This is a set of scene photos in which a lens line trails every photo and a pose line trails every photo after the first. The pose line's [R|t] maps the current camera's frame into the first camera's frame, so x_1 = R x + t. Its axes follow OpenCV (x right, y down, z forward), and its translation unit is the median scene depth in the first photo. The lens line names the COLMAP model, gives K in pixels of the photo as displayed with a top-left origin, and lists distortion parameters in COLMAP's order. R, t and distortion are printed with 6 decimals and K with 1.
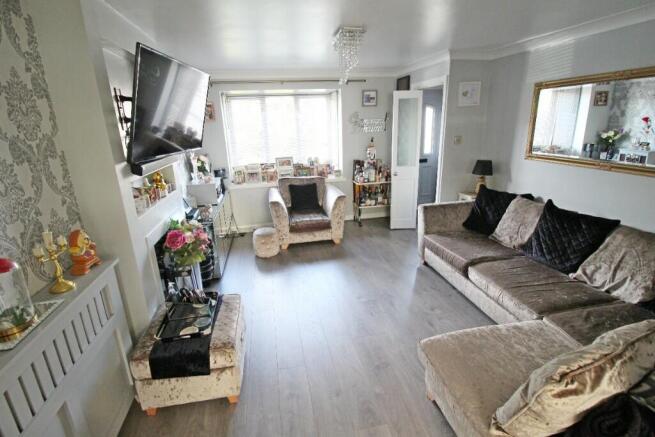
lens RADIAL K [[320.3, 0, 328.3], [0, 320.3, 211.4], [0, 0, 1]] dist [-0.000470, -0.000419]
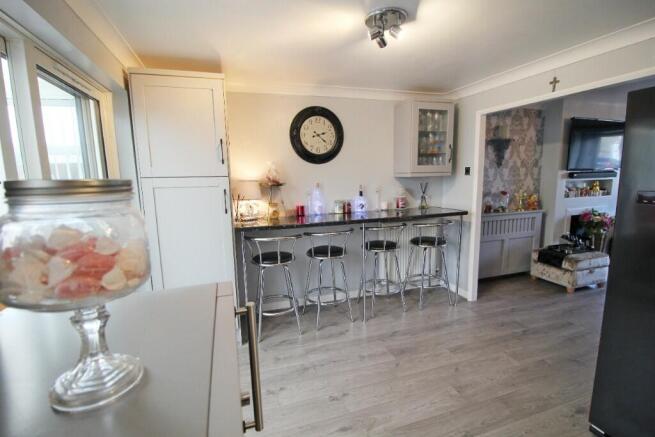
lens RADIAL K [[320.3, 0, 328.3], [0, 320.3, 211.4], [0, 0, 1]] dist [-0.000470, -0.000419]
pose [[0.119279, 0.152636, -0.981058, 1.470424], [-0.267393, 0.956542, 0.116312, 0.308592], [0.956177, 0.248454, 0.154909, -0.887494]]
